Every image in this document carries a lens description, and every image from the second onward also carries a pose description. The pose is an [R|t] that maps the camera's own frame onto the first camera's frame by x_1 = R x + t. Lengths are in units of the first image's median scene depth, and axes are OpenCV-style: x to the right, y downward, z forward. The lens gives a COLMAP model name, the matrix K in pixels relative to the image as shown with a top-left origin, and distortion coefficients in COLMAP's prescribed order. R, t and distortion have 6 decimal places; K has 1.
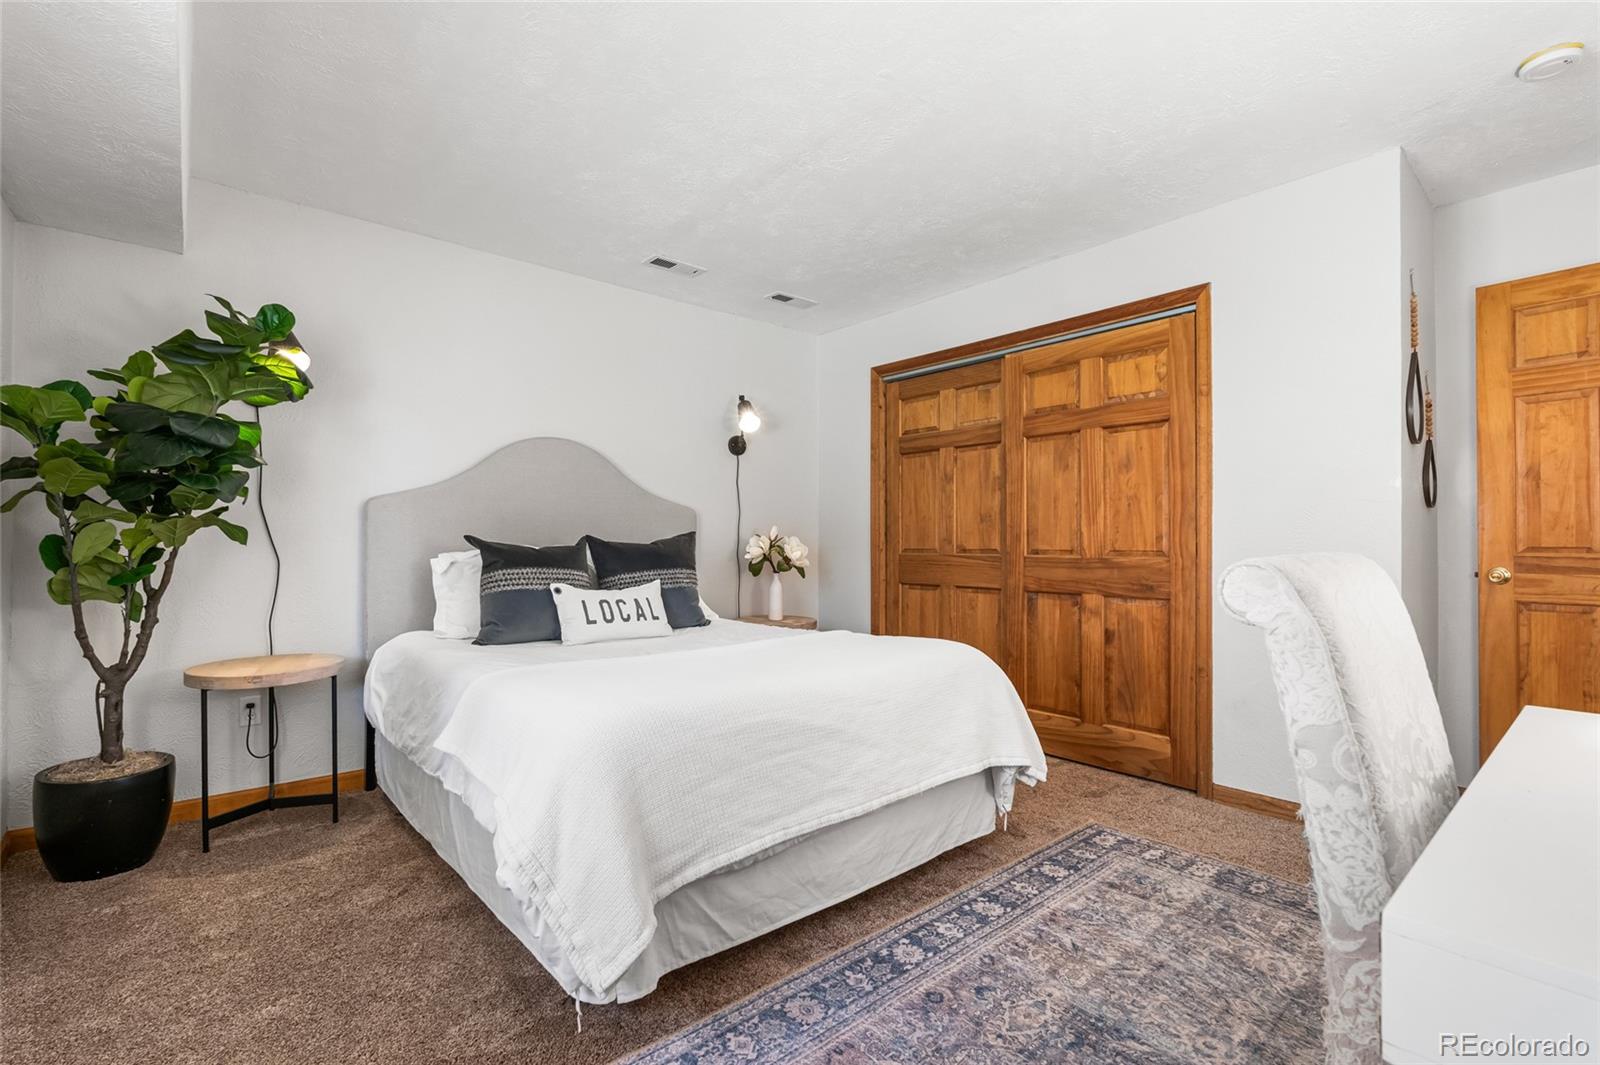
lens RADIAL K [[709.6, 0, 799.1], [0, 709.6, 532.6], [0, 0, 1]] dist [0.003683, -0.002168]
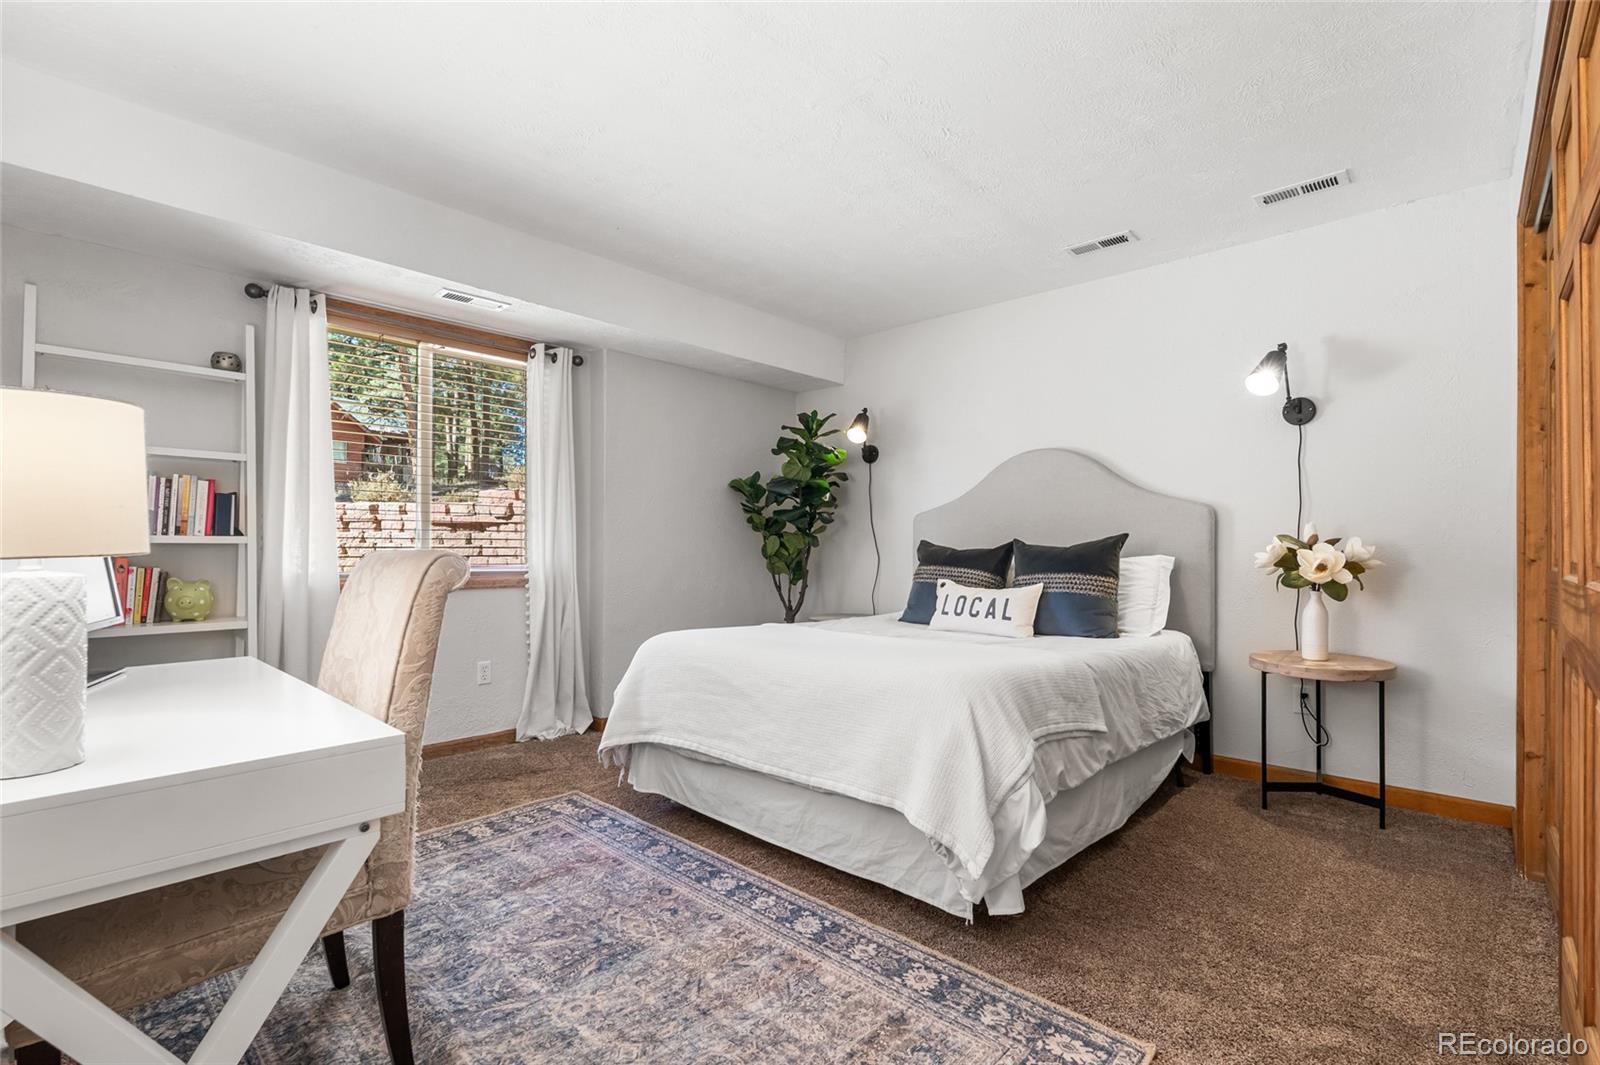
lens RADIAL K [[709.6, 0, 802.5], [0, 709.6, 538.7], [0, 0, 1]] dist [0.003683, -0.002168]
pose [[0.133223, 0.000378, -0.991086, 1.160931], [0.020289, 0.999789, 0.003109, -0.010676], [0.990878, -0.020522, 0.133187, 0.813306]]
